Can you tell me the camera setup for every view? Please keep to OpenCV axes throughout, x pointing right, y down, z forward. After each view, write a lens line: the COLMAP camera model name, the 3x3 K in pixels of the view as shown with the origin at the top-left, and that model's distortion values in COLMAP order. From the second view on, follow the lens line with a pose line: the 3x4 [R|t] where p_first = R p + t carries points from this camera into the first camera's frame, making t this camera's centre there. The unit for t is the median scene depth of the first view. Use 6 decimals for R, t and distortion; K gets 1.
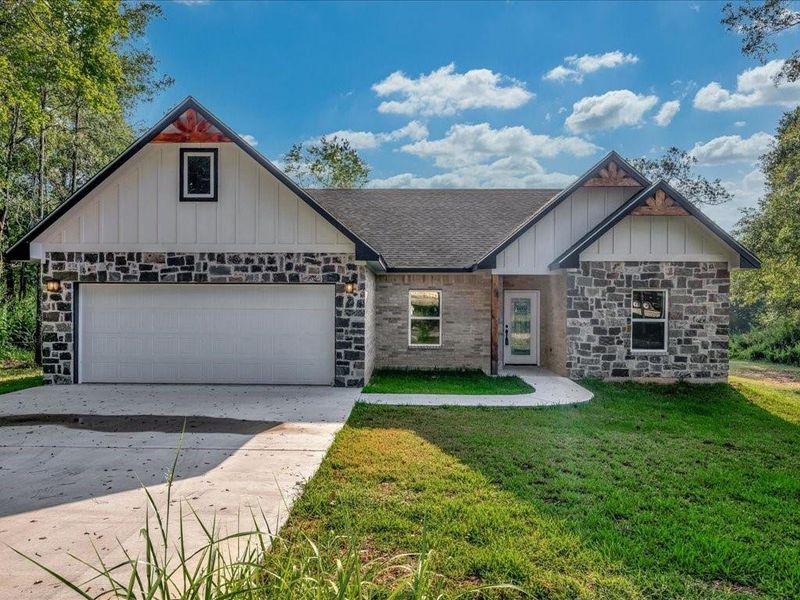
lens RADIAL K [[541.1, 0, 399.4], [0, 541.1, 308.3], [0, 0, 1]] dist [0.001528, 0.002994]
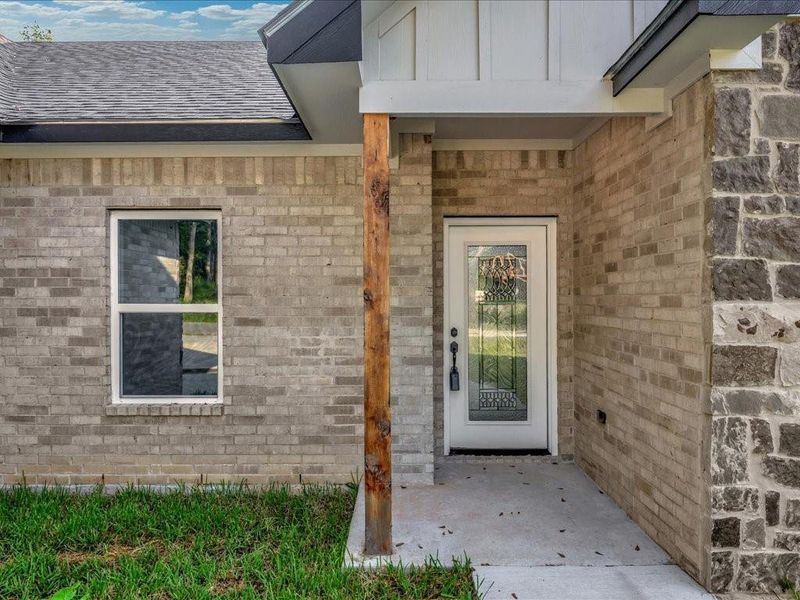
lens RADIAL K [[541.1, 0, 402.2], [0, 541.1, 298.2], [0, 0, 1]] dist [0.001528, 0.002994]
pose [[0.999721, -0.008879, 0.021902, 0.215047], [0.008940, 0.999957, -0.002657, 0.018729], [-0.021877, 0.002852, 0.999757, 0.909016]]
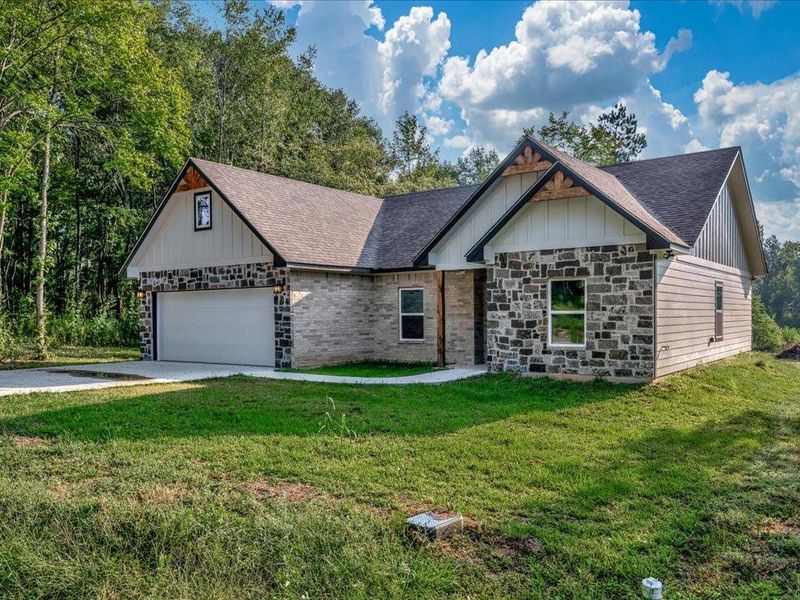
lens RADIAL K [[664.7, 0, 397.1], [0, 664.7, 323.7], [0, 0, 1]] dist [0.012199, 0.000497]
pose [[0.817545, -0.005886, -0.575835, 0.996071], [0.012544, 0.999893, 0.007588, 0.033370], [0.575728, -0.013427, 0.817531, -0.105960]]
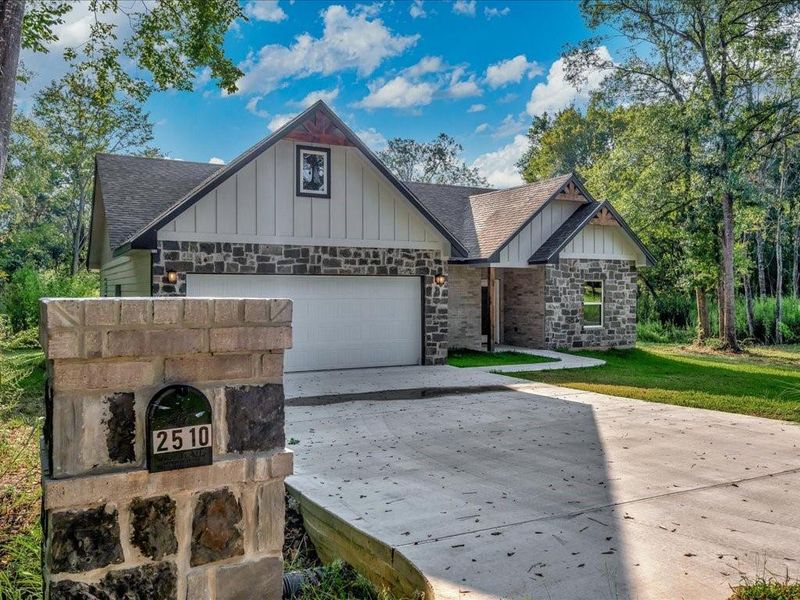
lens RADIAL K [[664.7, 0, 406.6], [0, 664.7, 286.2], [0, 0, 1]] dist [0.012199, 0.000497]
pose [[0.866274, -0.002400, 0.499563, -0.848960], [0.006358, 0.999960, -0.006221, -0.014821], [-0.499528, 0.008566, 0.866255, -0.207719]]
